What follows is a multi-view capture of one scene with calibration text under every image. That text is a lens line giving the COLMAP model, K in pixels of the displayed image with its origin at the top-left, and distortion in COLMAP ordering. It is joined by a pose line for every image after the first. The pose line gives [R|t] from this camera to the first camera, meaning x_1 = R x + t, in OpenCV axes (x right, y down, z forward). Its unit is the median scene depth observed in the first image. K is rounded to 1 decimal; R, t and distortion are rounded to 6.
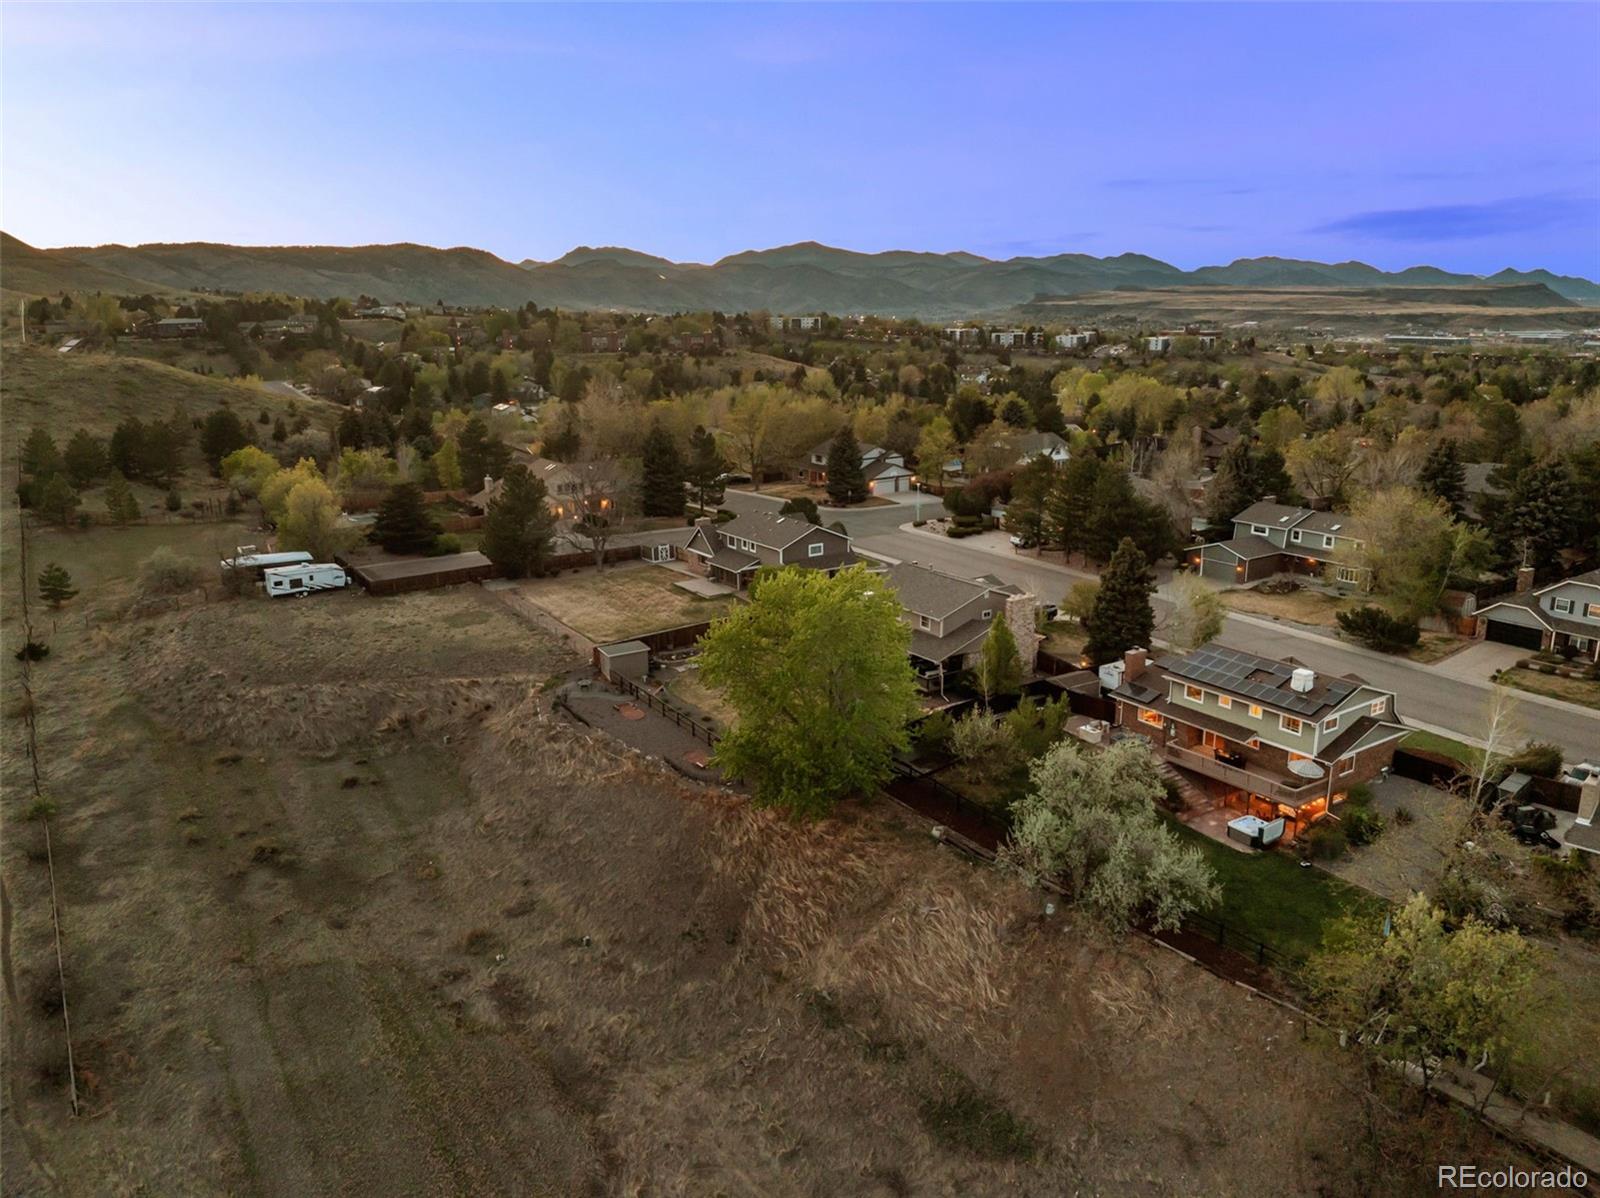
lens RADIAL K [[1131.7, 0, 795.1], [0, 1131.7, 609.1], [0, 0, 1]] dist [-0.034847, -0.009250]
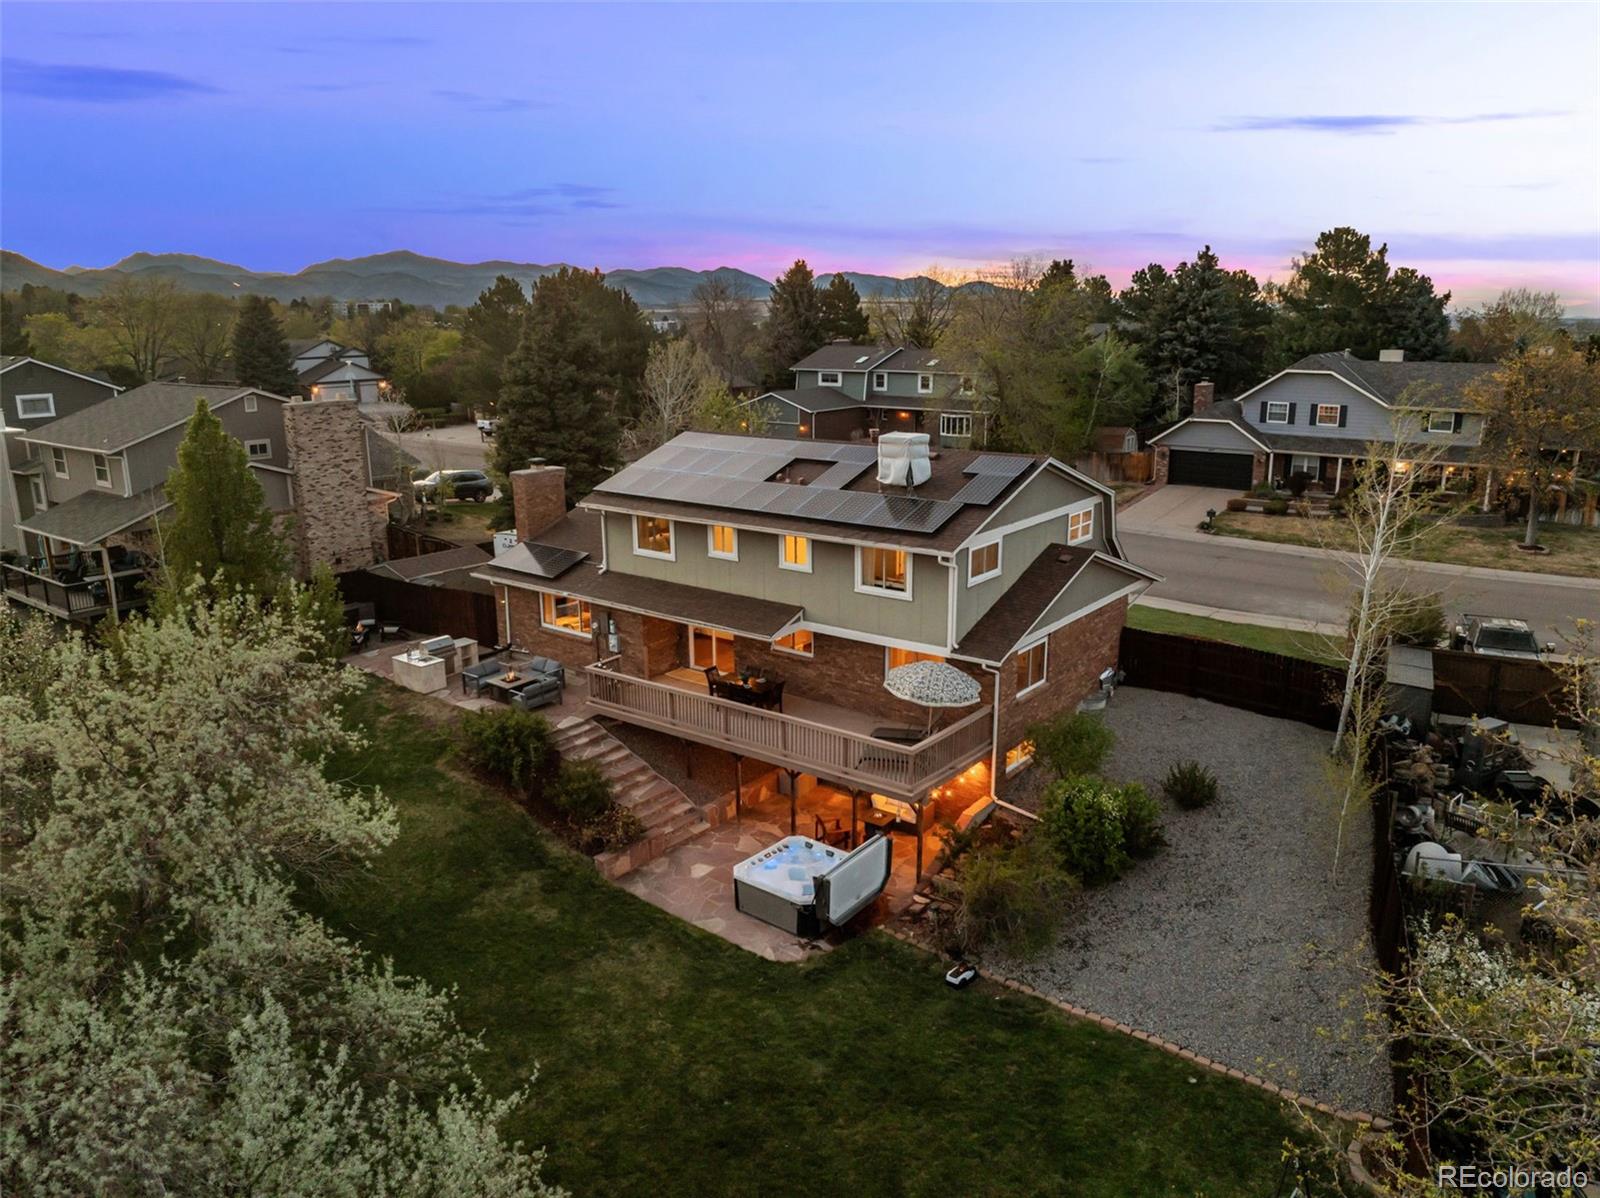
lens RADIAL K [[1131.7, 0, 792.5], [0, 1131.7, 599.4], [0, 0, 1]] dist [-0.034847, -0.009250]
pose [[0.943865, -0.076234, 0.321414, 0.287076], [0.080488, 0.996756, 0.000053, 0.106432], [-0.320375, 0.025820, 0.946939, 0.644546]]
